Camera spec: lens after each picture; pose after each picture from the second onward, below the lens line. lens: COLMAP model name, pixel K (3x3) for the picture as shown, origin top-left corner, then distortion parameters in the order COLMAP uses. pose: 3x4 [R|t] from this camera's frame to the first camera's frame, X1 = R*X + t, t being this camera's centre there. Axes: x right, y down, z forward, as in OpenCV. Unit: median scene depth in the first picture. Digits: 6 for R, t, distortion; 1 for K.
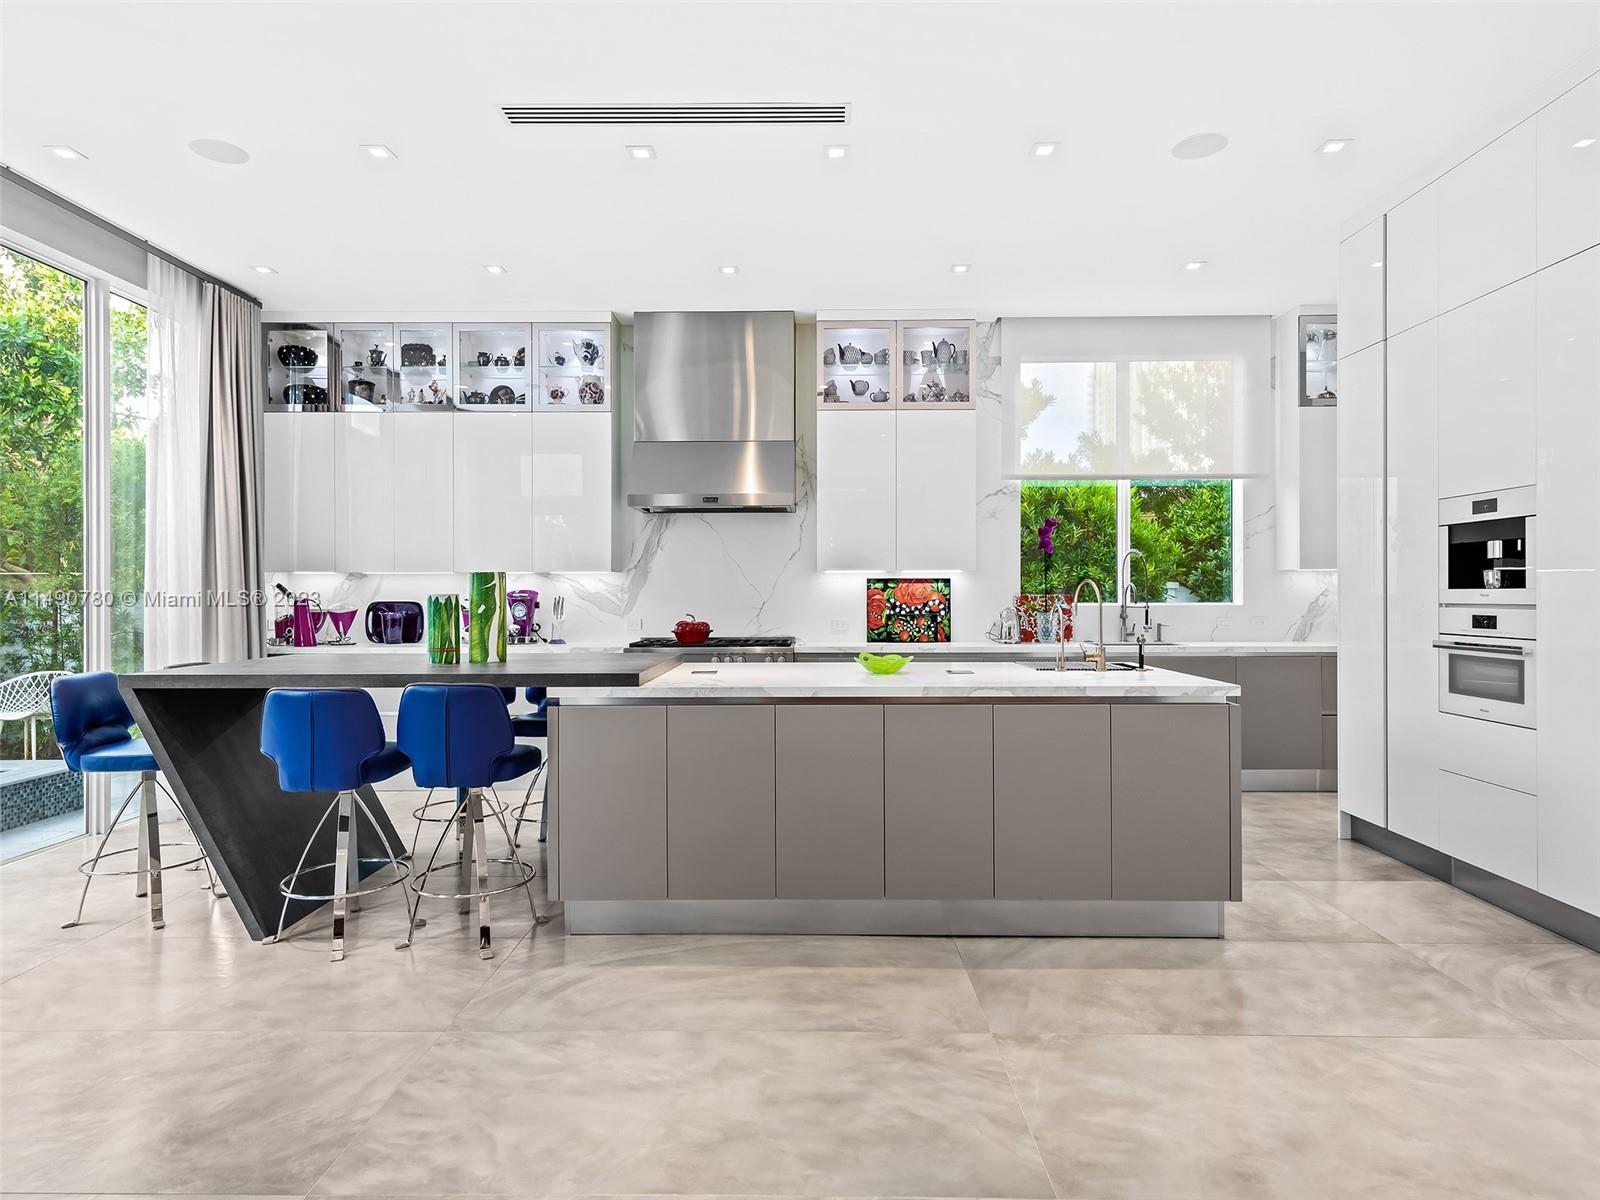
lens RADIAL K [[918.0, 0, 797.9], [0, 918.0, 595.9], [0, 0, 1]] dist [0.003809, -0.001601]
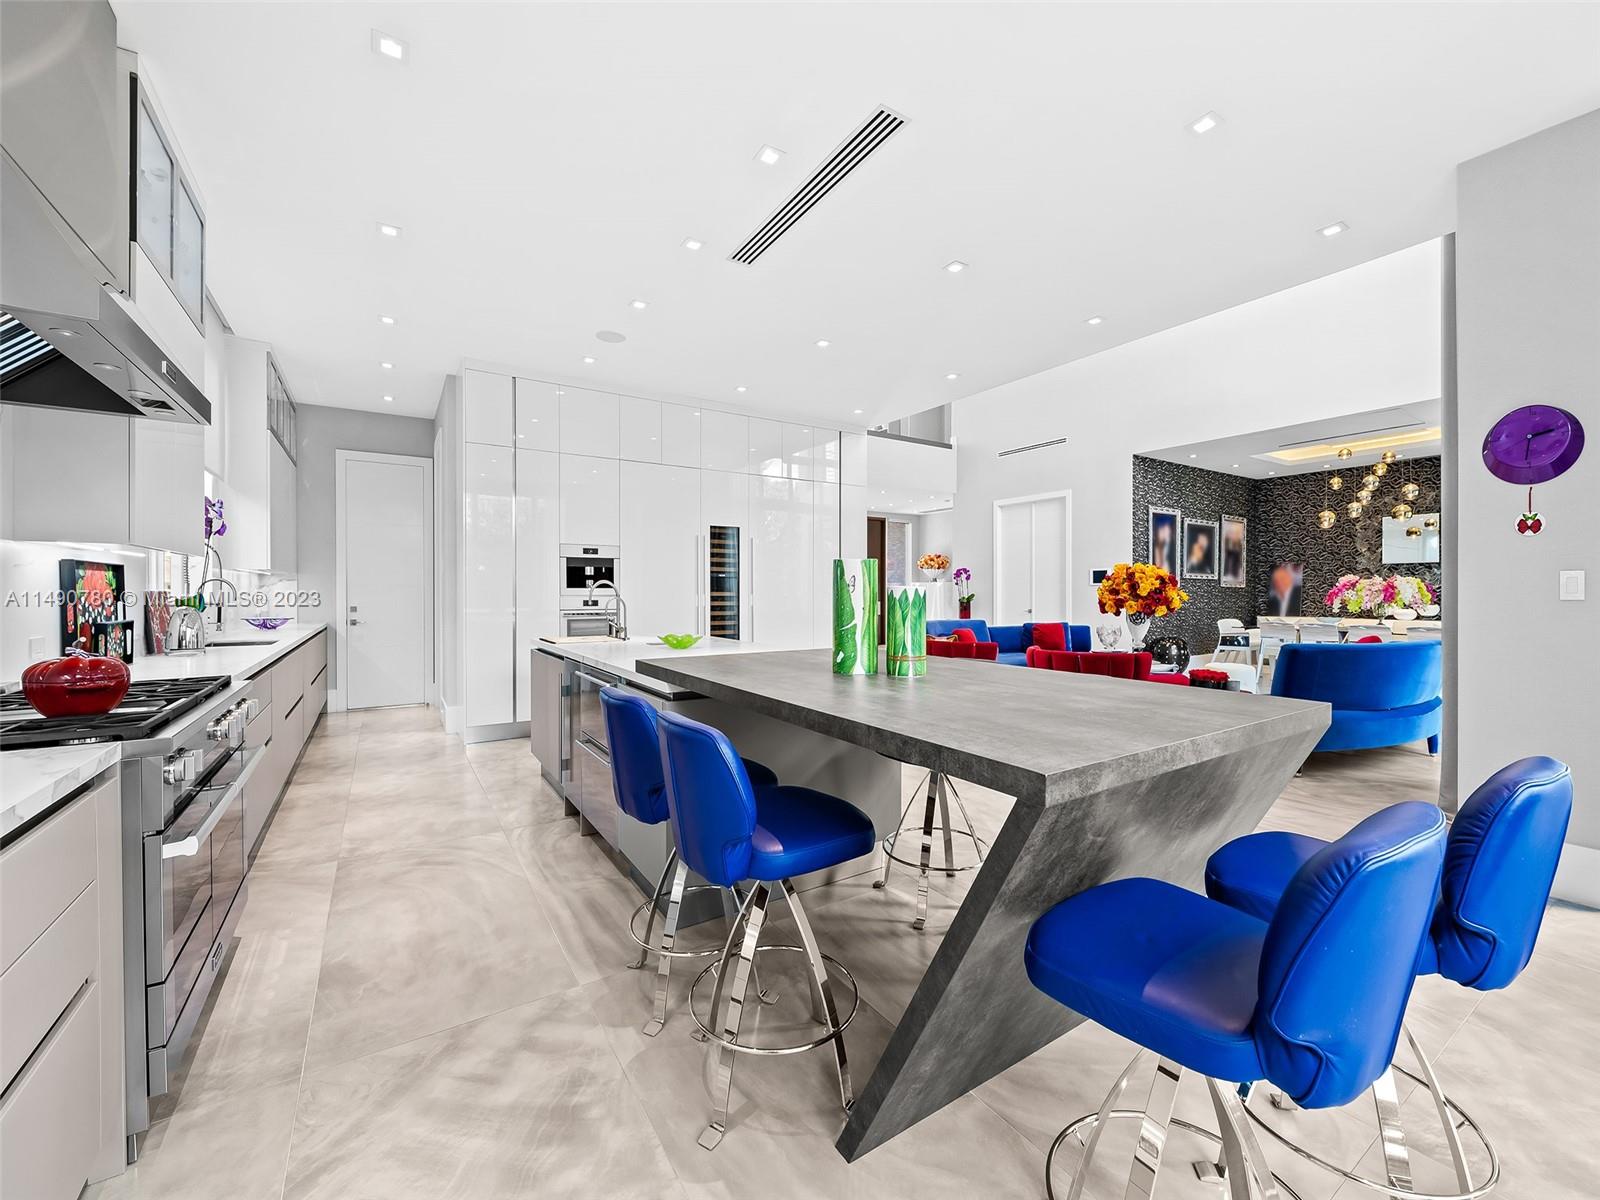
lens RADIAL K [[634.8, 0, 795.9], [0, 634.8, 594.9], [0, 0, 1]] dist [-0.009336, -0.000542]
pose [[-0.549653, -0.002080, 0.835391, -0.470888], [0.003351, 0.999983, 0.004695, 0.001747], [-0.835387, 0.005379, -0.549637, 0.826505]]
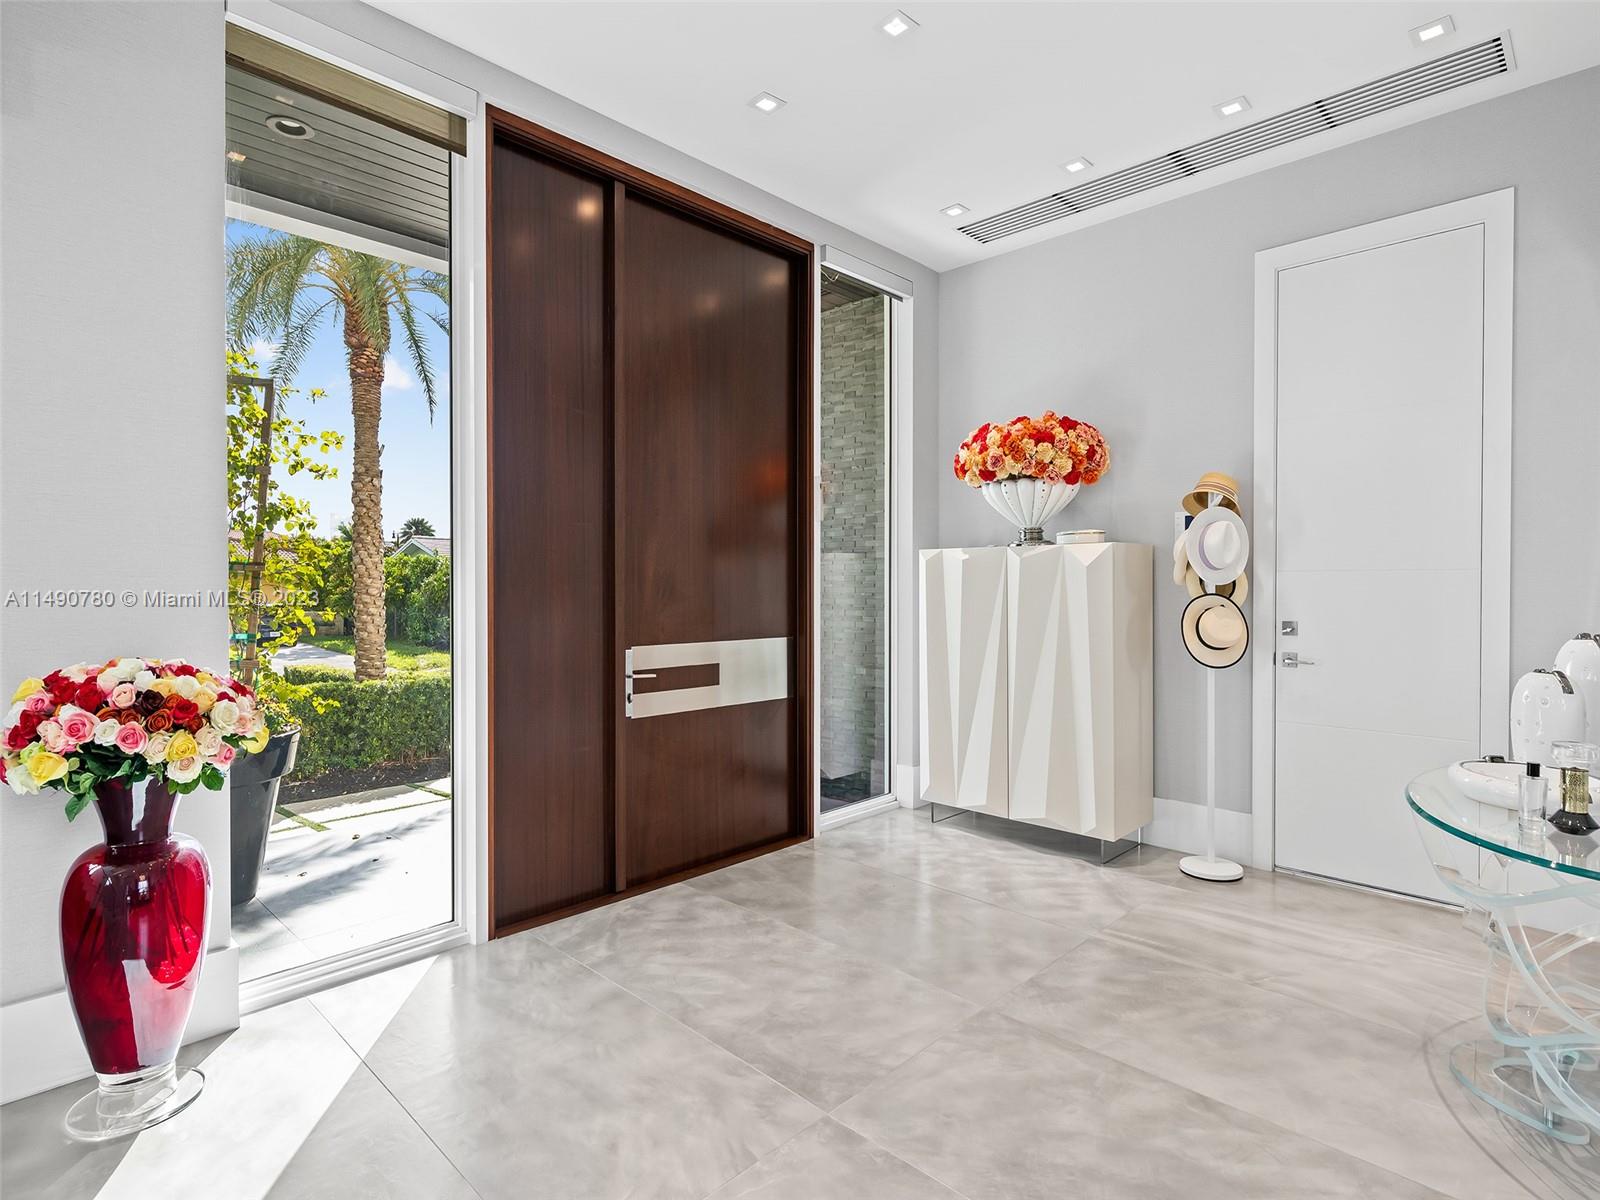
lens RADIAL K [[838.7, 0, 807.9], [0, 838.7, 595.8], [0, 0, 1]] dist [0.004801, -0.002057]
pose [[-0.717495, -0.003190, 0.696556, 0.851117], [0.005763, 0.999928, 0.010516, -0.000984], [-0.696539, 0.011560, -0.717425, -0.263640]]
